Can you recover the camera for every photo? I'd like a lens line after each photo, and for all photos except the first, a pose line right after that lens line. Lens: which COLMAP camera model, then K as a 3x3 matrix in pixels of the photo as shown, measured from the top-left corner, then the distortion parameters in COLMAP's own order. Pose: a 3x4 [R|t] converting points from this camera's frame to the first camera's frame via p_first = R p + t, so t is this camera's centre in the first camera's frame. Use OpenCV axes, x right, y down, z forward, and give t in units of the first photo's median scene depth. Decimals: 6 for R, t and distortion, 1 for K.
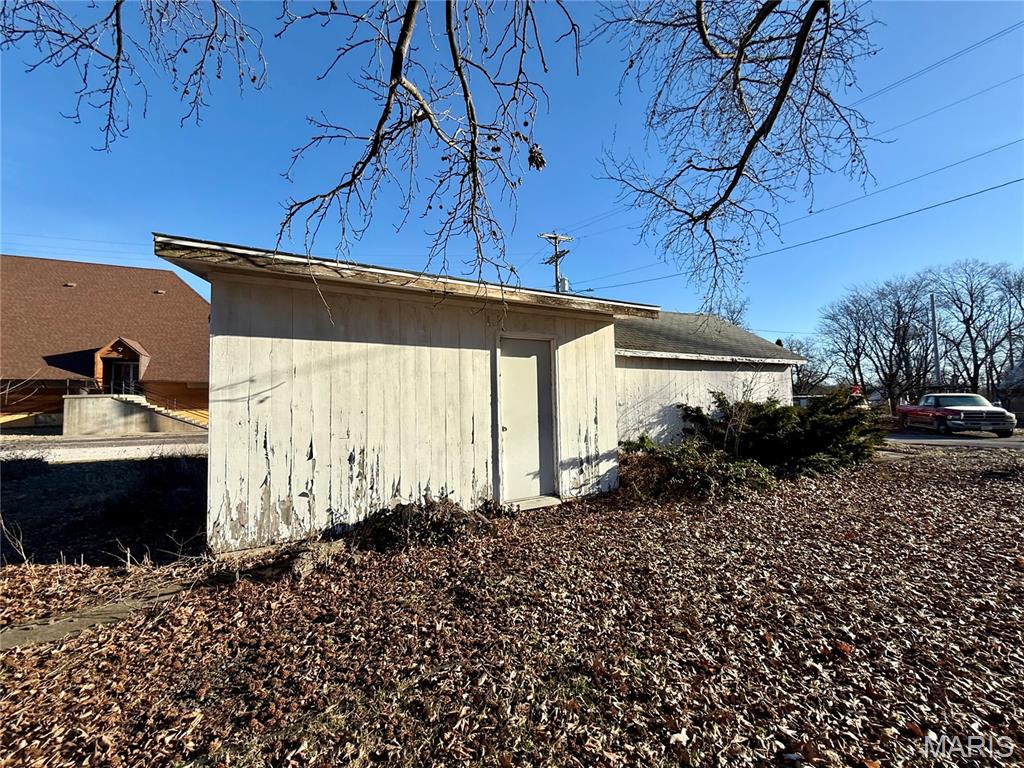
lens RADIAL K [[413.0, 0, 512.0], [0, 413.0, 384.0], [0, 0, 1]] dist [-0.013250, -0.000137]
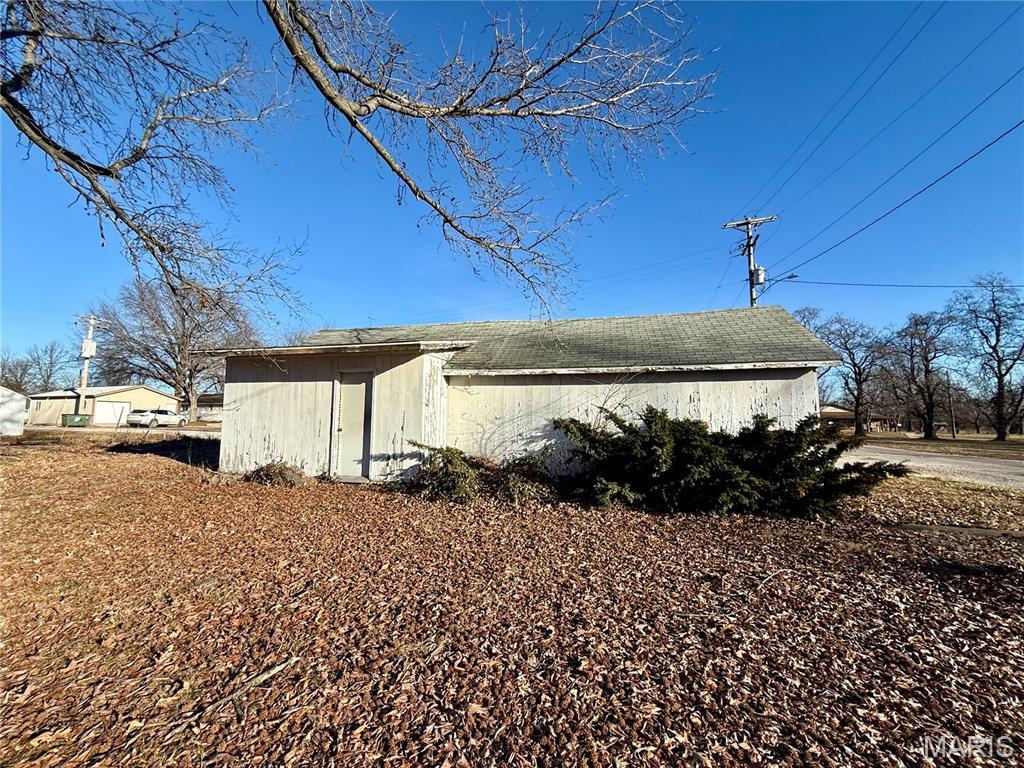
lens RADIAL K [[413.0, 0, 512.0], [0, 413.0, 384.0], [0, 0, 1]] dist [-0.013250, -0.000137]
pose [[0.724830, -0.031194, -0.688221, 1.482365], [0.011607, 0.999386, -0.033074, -0.007722], [0.688830, 0.015984, 0.724747, 0.282297]]
